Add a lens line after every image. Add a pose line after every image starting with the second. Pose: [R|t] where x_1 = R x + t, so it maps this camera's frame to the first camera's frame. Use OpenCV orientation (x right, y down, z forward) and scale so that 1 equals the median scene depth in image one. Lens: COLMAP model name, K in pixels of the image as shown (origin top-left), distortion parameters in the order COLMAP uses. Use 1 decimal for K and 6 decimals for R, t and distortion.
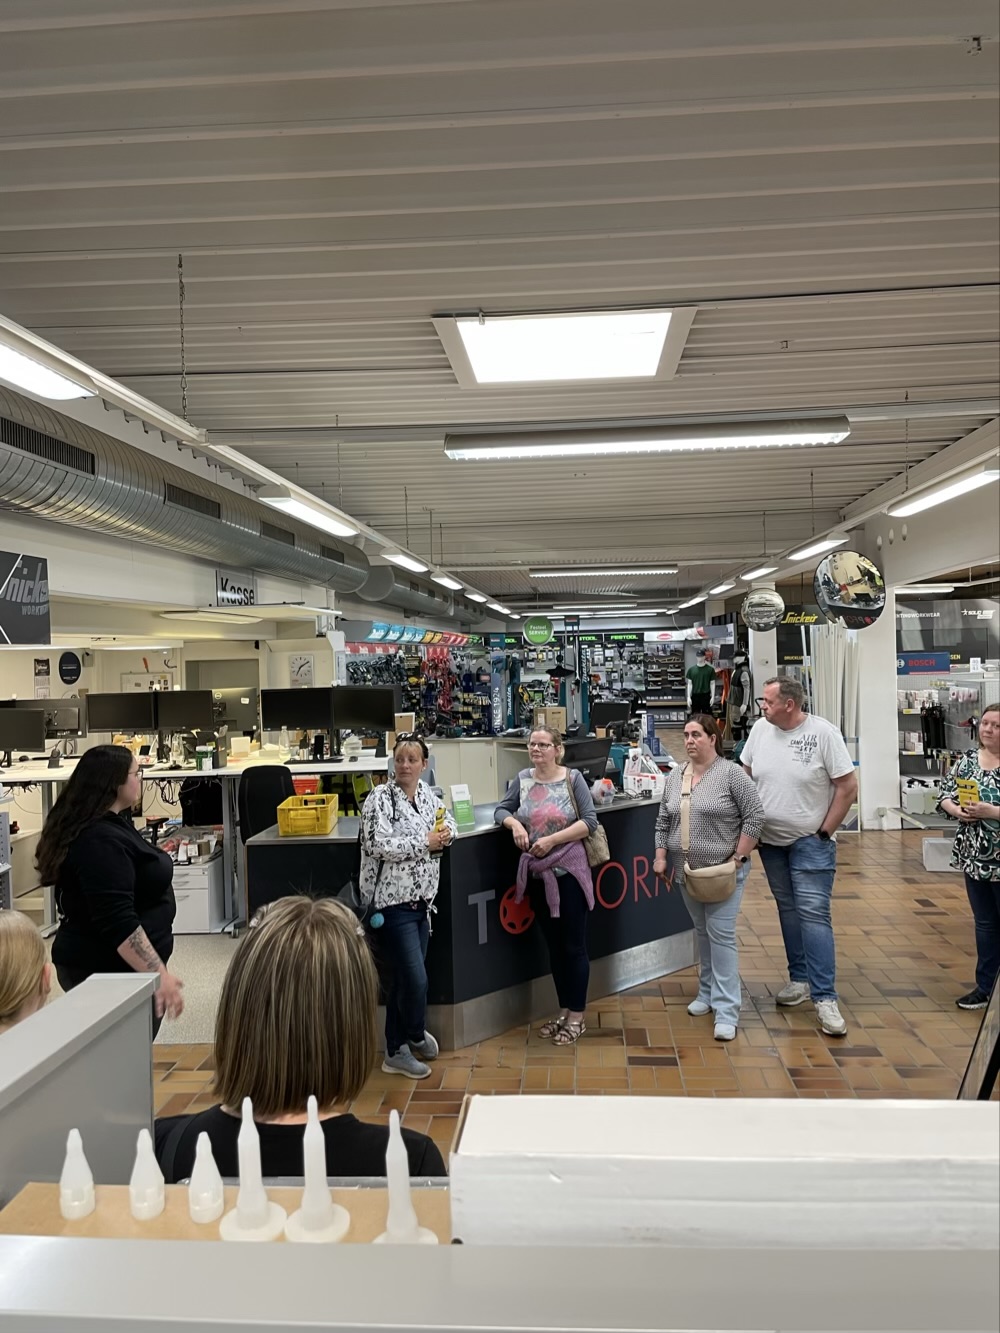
lens RADIAL K [[1022.4, 0, 510.3], [0, 1022.4, 662.7], [0, 0, 1]] dist [0.090245, 0.005612]
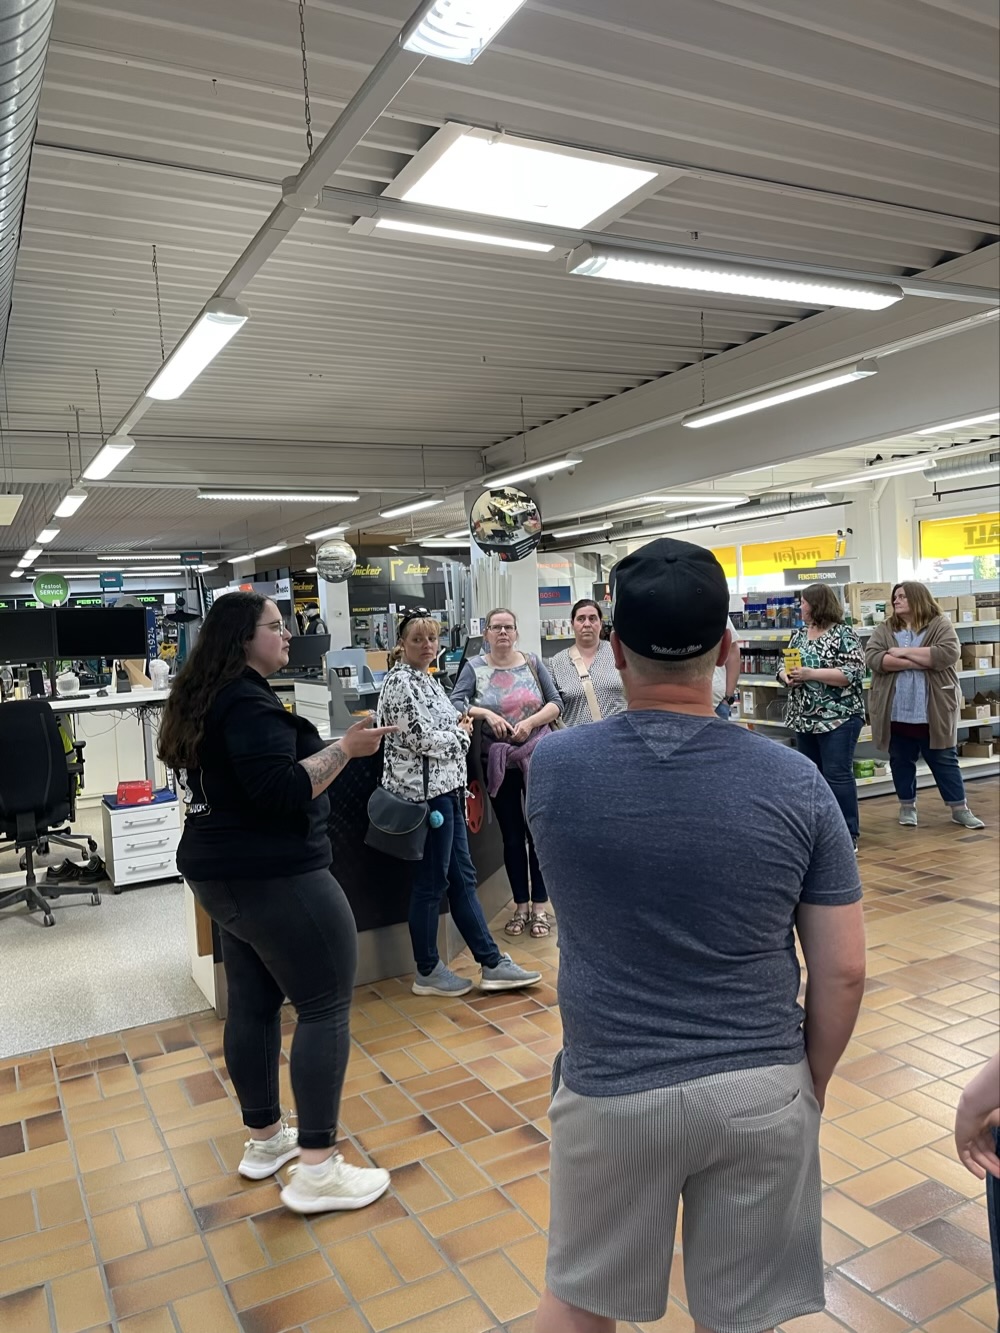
lens RADIAL K [[1022.4, 0, 507.0], [0, 1022.4, 669.0], [0, 0, 1]] dist [0.090245, 0.005612]
pose [[0.842044, -0.050624, 0.537028, -0.456821], [0.040159, 0.998707, 0.031177, 0.085978], [-0.537912, -0.004686, 0.842988, 0.200881]]
